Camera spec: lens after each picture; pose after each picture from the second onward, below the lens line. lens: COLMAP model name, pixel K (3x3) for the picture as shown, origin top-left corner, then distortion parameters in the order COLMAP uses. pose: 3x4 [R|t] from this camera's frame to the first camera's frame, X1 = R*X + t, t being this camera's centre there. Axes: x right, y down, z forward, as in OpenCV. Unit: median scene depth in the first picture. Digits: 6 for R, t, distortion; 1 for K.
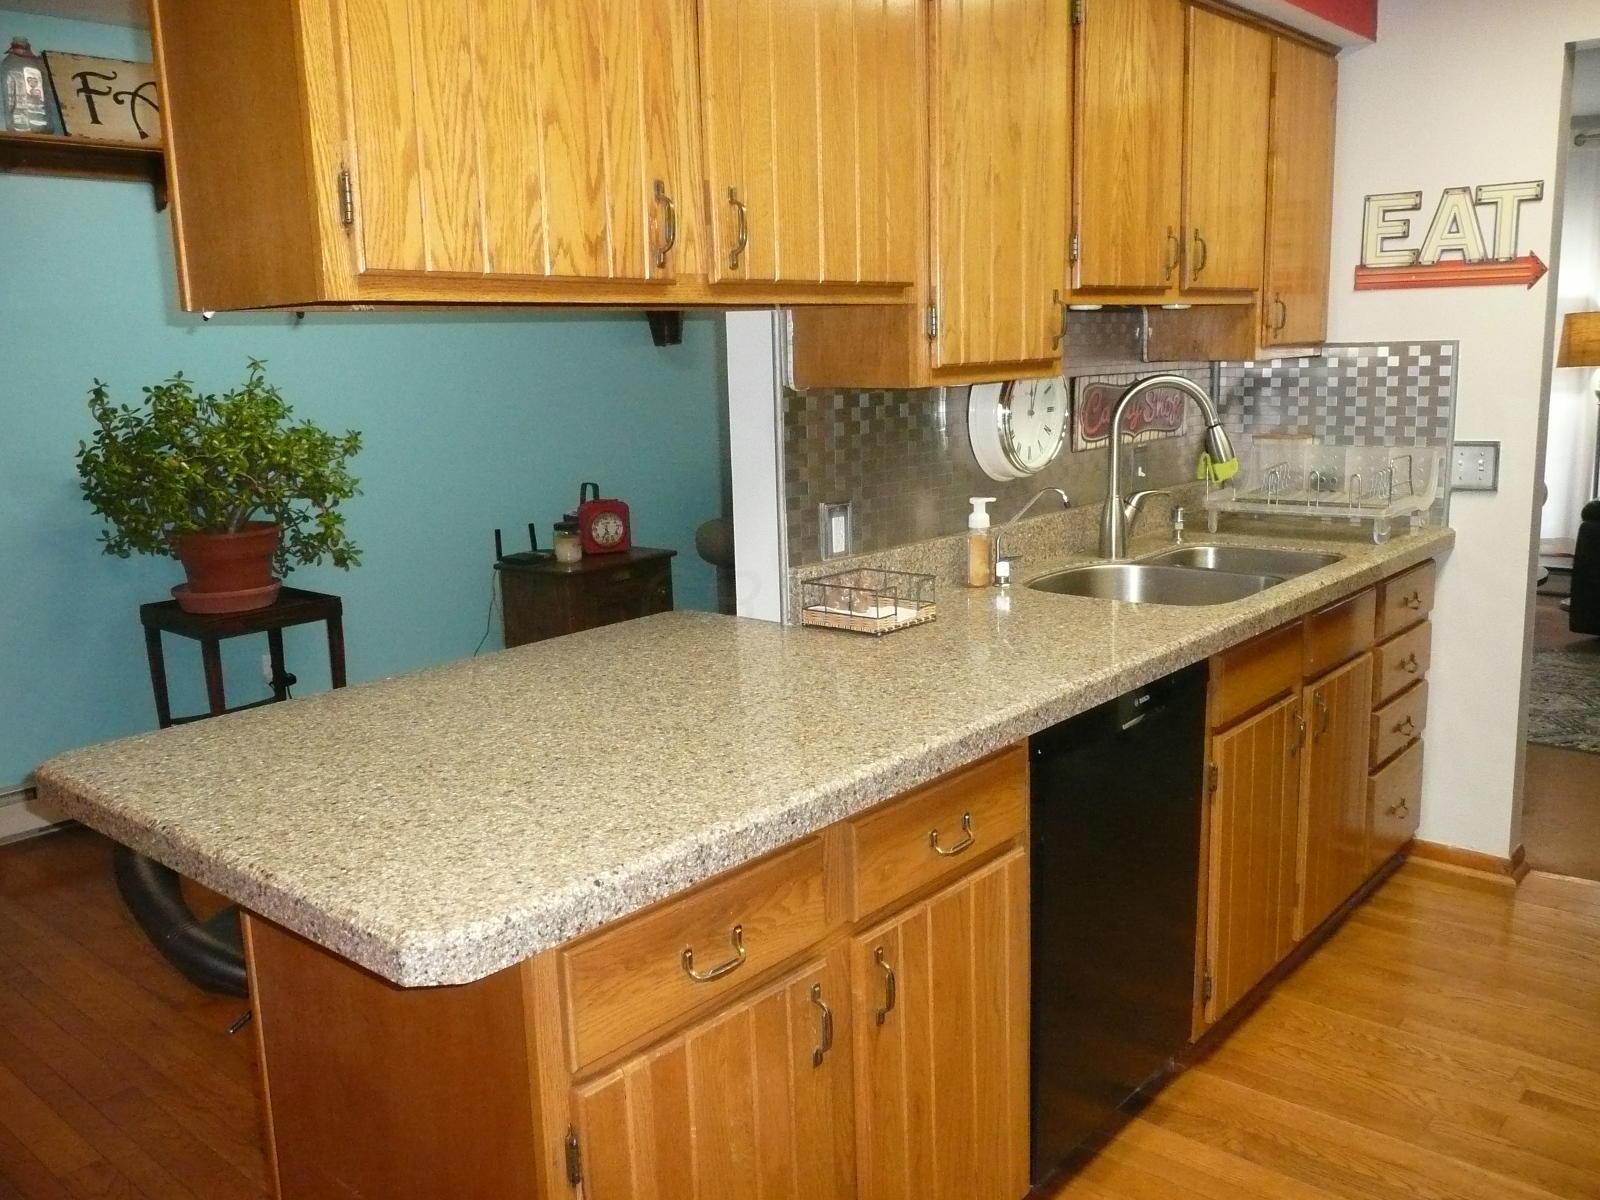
lens RADIAL K [[1328.2, 0, 798.9], [0, 1328.2, 602.3], [0, 0, 1]] dist [-0.024602, 0.006226]
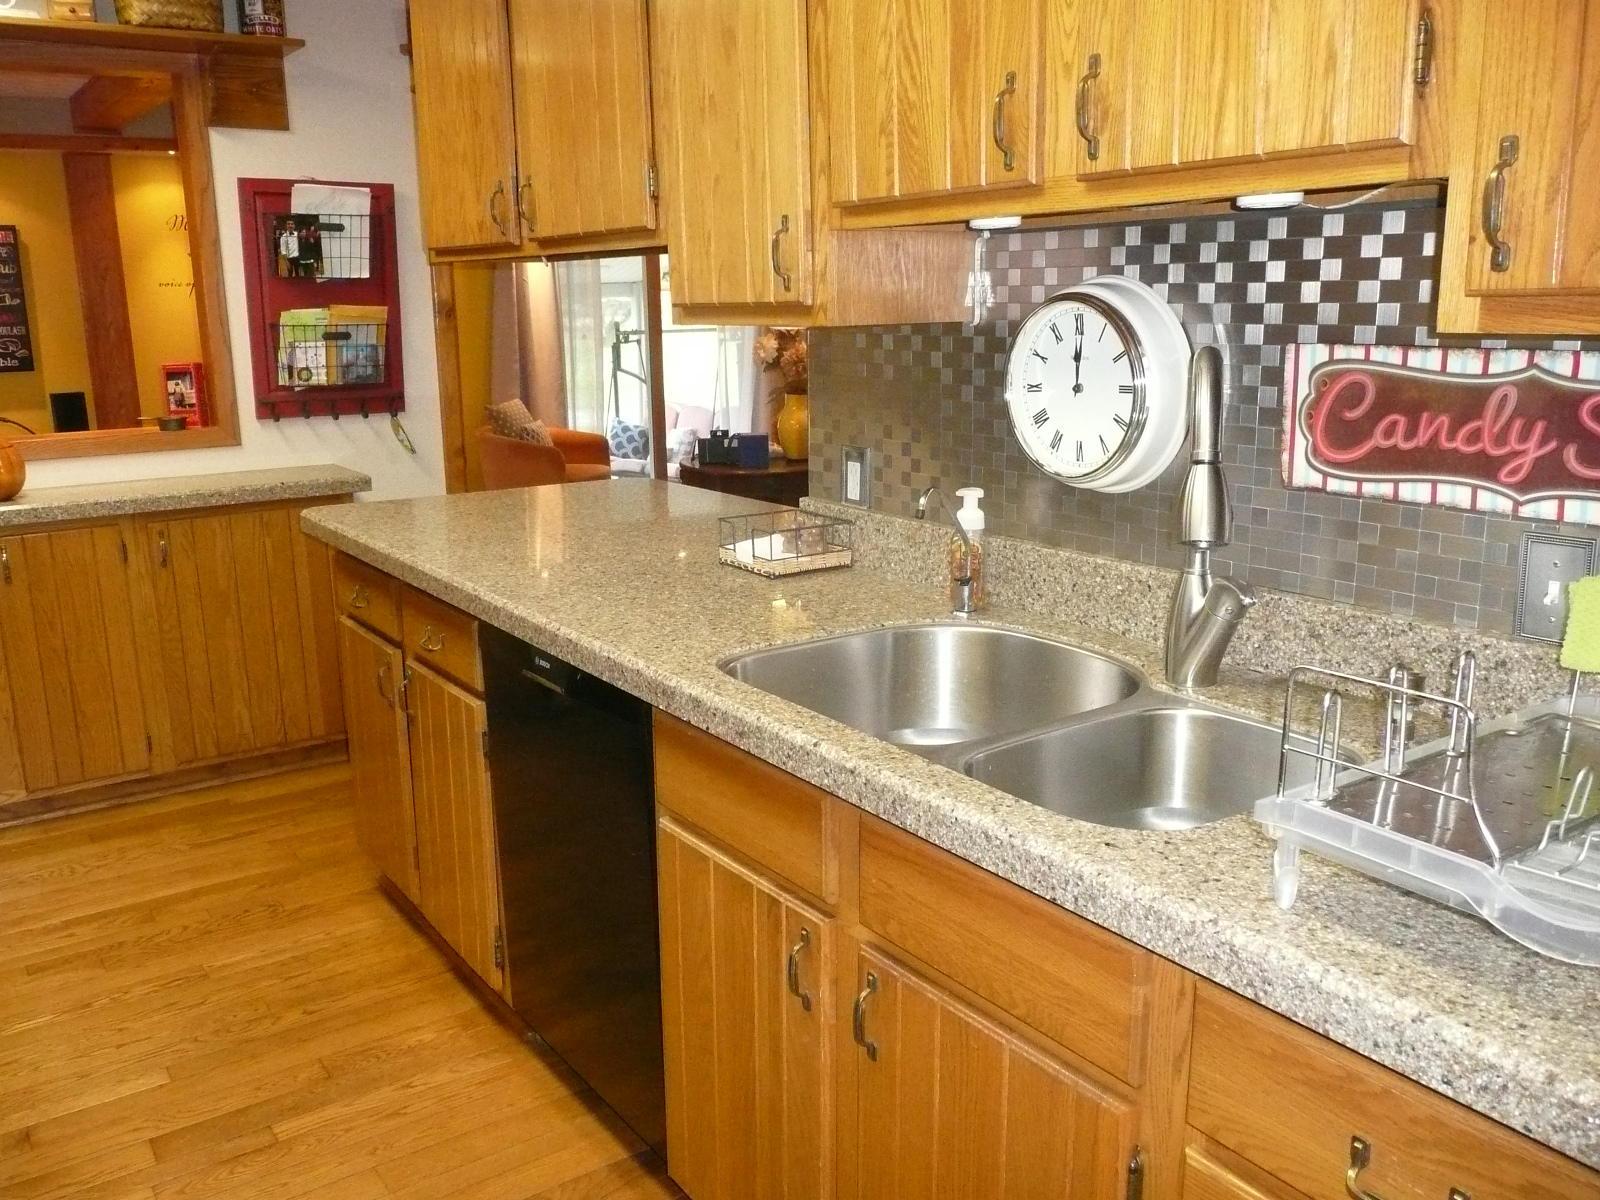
lens RADIAL K [[1328.2, 0, 801.9], [0, 1328.2, 595.6], [0, 0, 1]] dist [-0.024602, 0.006226]
pose [[-0.248309, 0.249690, -0.935947, 0.746028], [-0.157191, 0.943016, 0.293279, -0.193879], [0.955842, 0.219946, -0.194910, 0.920470]]
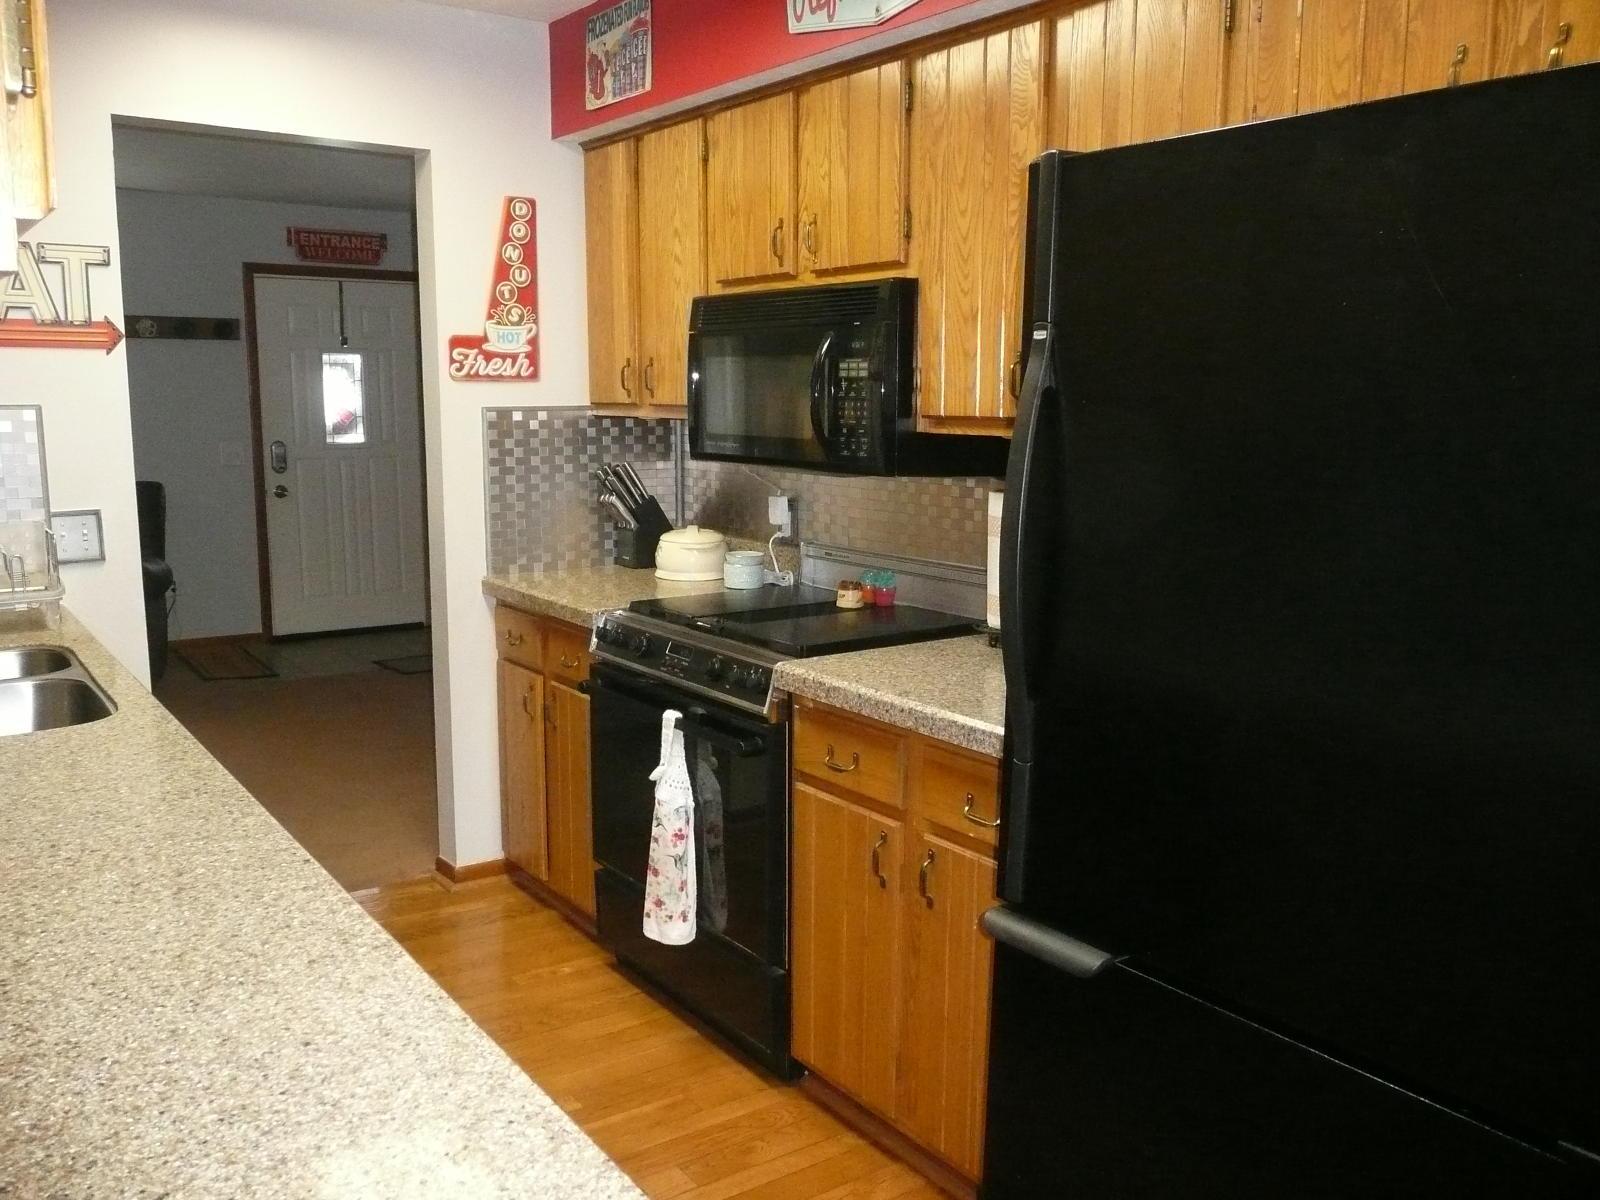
lens RADIAL K [[1328.2, 0, 796.0], [0, 1328.2, 599.1], [0, 0, 1]] dist [-0.024602, 0.006226]
pose [[0.238788, -0.117812, 0.963899, -0.323003], [0.165661, 0.983005, 0.079108, -0.054759], [-0.956837, 0.140790, 0.254246, 0.305178]]
